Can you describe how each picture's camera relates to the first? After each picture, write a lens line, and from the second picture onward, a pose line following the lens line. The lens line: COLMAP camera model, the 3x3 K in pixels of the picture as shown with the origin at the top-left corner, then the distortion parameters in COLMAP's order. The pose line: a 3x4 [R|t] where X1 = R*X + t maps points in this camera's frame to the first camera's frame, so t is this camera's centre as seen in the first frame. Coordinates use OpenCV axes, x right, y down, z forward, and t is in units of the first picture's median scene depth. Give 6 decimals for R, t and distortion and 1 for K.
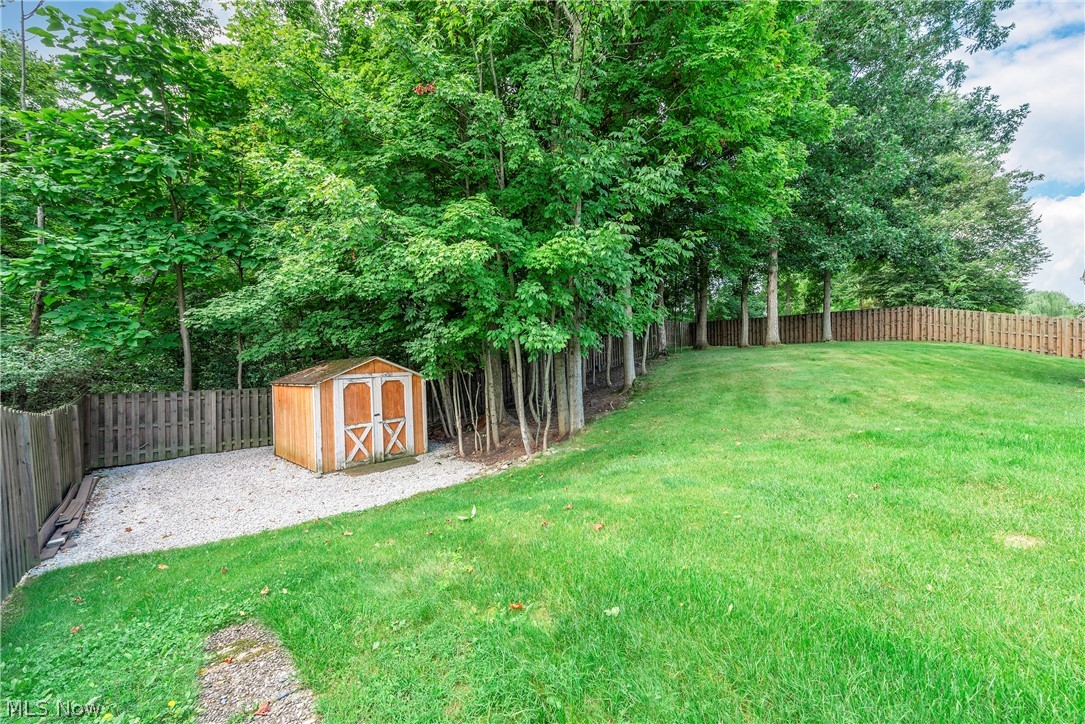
lens RADIAL K [[433.9, 0, 546.8], [0, 433.9, 368.0], [0, 0, 1]] dist [0.006114, -0.002727]
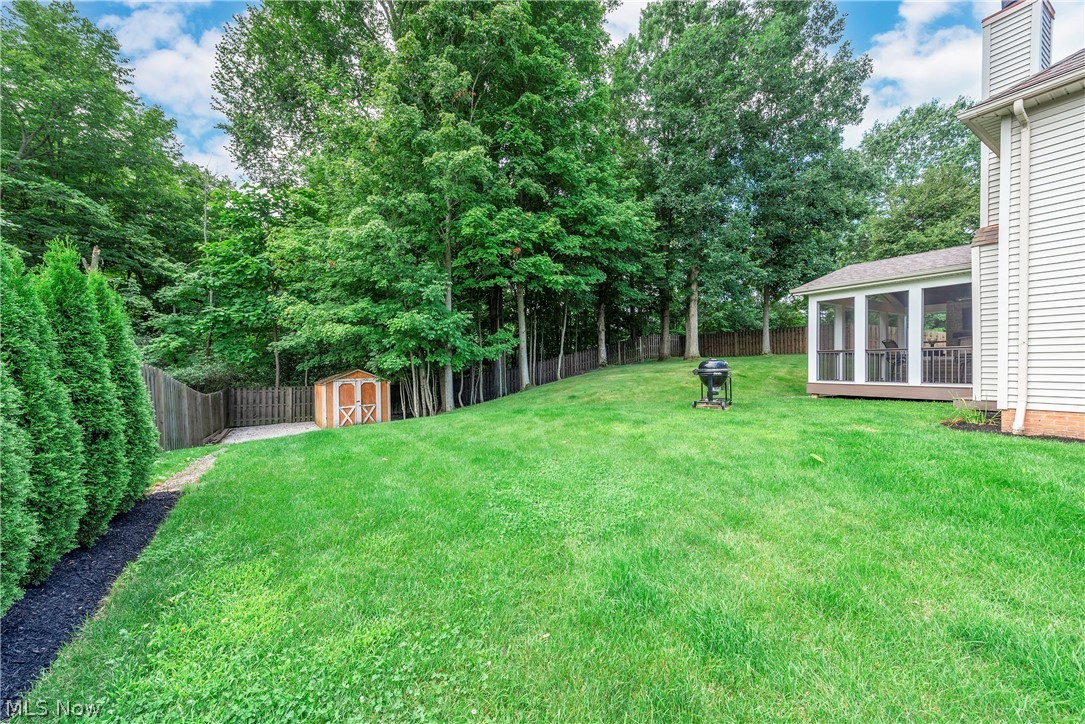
lens RADIAL K [[433.9, 0, 537.8], [0, 433.9, 365.1], [0, 0, 1]] dist [0.006114, -0.002727]
pose [[0.973595, 0.006232, -0.228196, 0.692804], [-0.010053, 0.999828, -0.015587, -0.019988], [0.228060, 0.017469, 0.973490, -0.544314]]
